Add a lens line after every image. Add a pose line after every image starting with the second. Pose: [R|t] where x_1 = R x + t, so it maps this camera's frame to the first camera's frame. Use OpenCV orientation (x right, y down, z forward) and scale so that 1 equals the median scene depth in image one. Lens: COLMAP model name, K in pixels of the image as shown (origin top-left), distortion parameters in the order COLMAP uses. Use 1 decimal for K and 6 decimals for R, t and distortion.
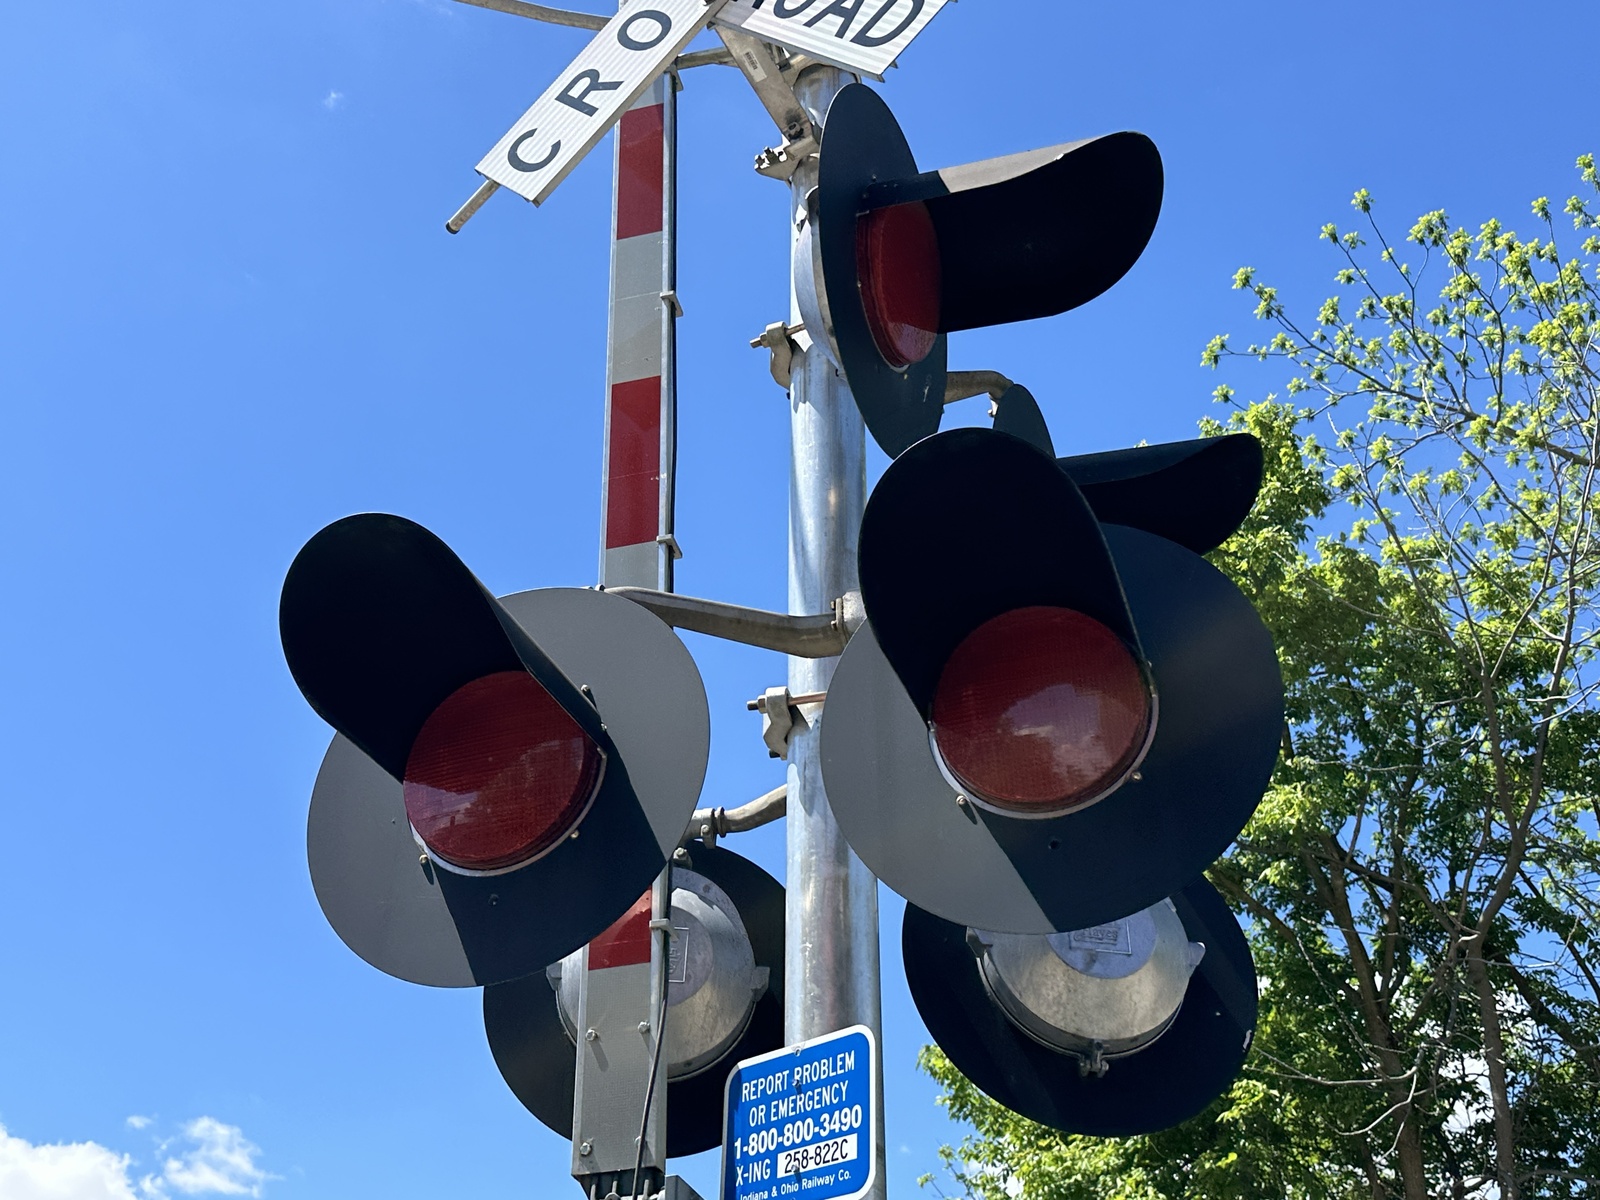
lens RADIAL K [[1665.4, 0, 767.8], [0, 1665.4, 553.6], [0, 0, 1]] dist [0.071814, 0.000000]
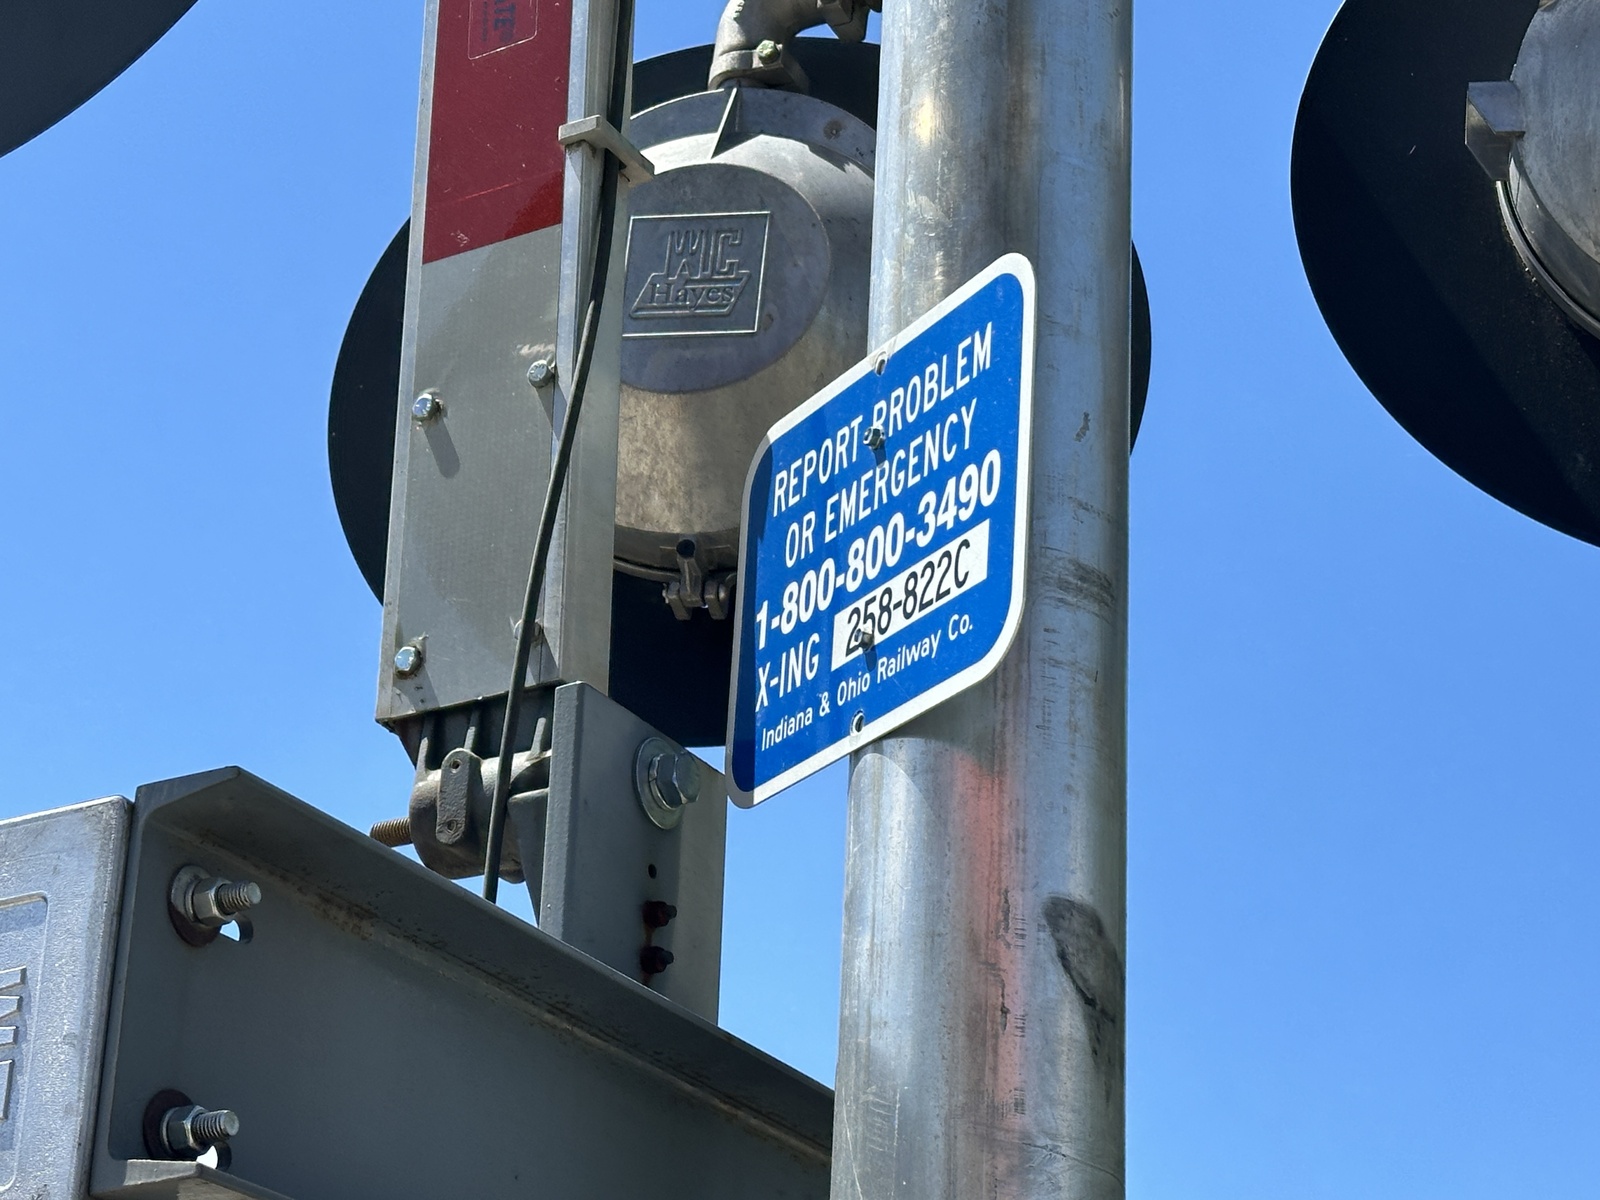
lens RADIAL K [[3302.8, 0, 723.2], [0, 3302.8, 619.8], [0, 0, 1]] dist [0.145455, 0.000000]
pose [[0.963065, -0.073801, -0.258958, 0.170141], [0.123450, 0.975696, 0.181045, 0.212760], [0.239304, -0.206326, 0.948769, 0.274531]]
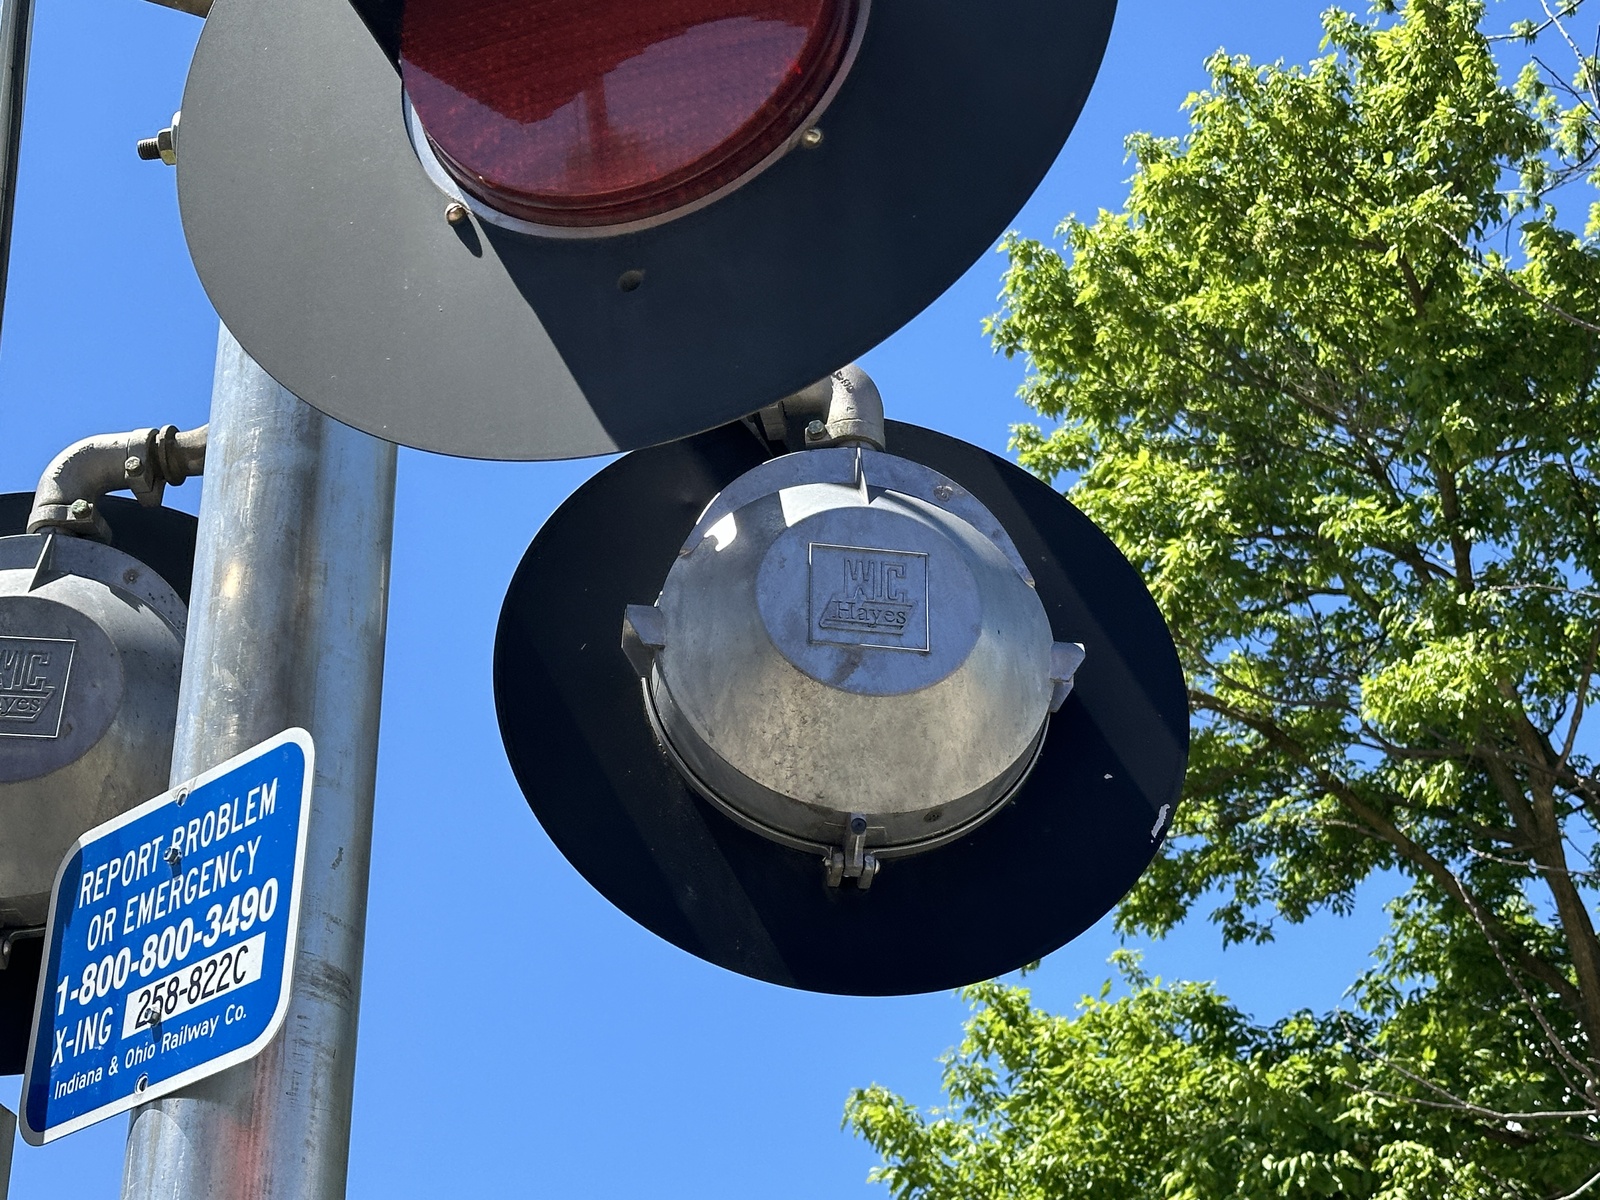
lens RADIAL K [[2782.1, 0, 833.8], [0, 2782.1, 601.9], [0, 0, 1]] dist [0.088302, 0.000000]
pose [[0.998192, -0.008915, 0.059445, 0.156766], [0.003361, 0.995672, 0.092875, 0.165500], [-0.060016, -0.092507, 0.993902, 0.191398]]
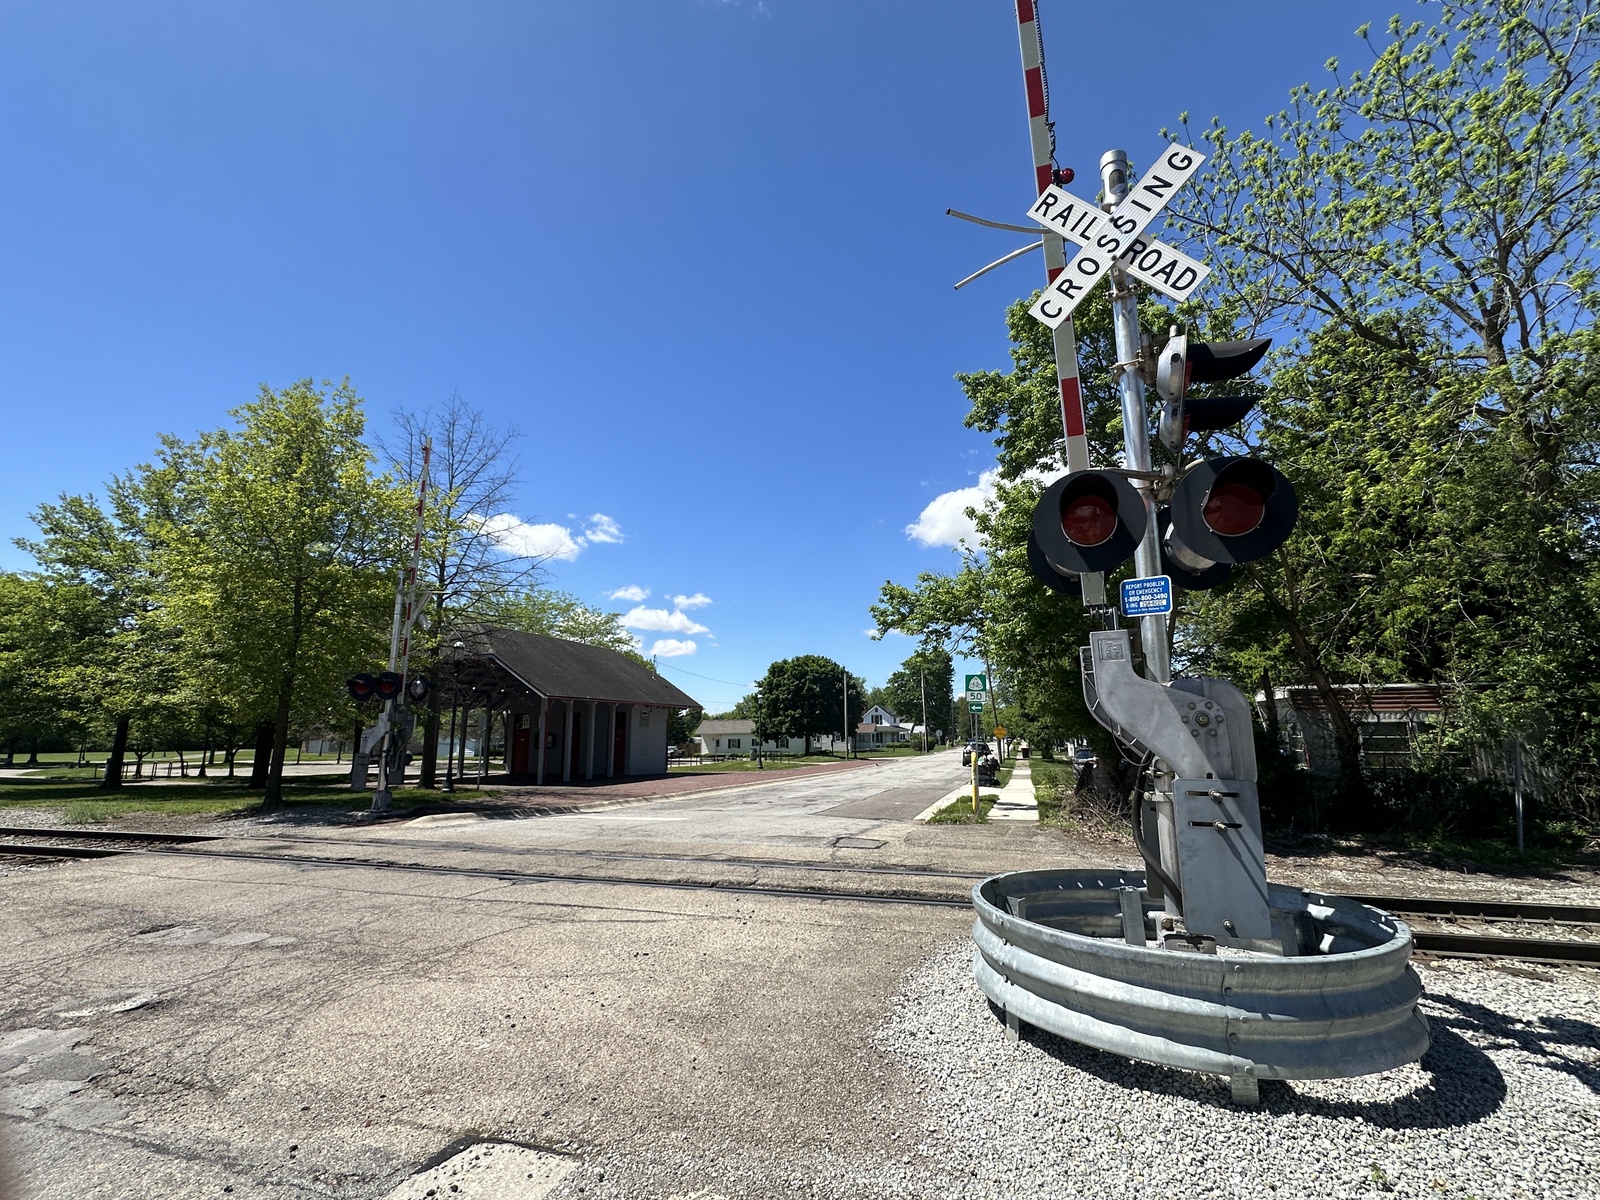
lens RADIAL K [[732.7, 0, 791.9], [0, 732.7, 597.4], [0, 0, 1]] dist [-0.004848, 0.001200]
pose [[0.999284, -0.015890, -0.034327, -0.810892], [0.029100, 0.902719, 0.429245, -0.485366], [0.024167, -0.429937, 0.902535, -0.720283]]
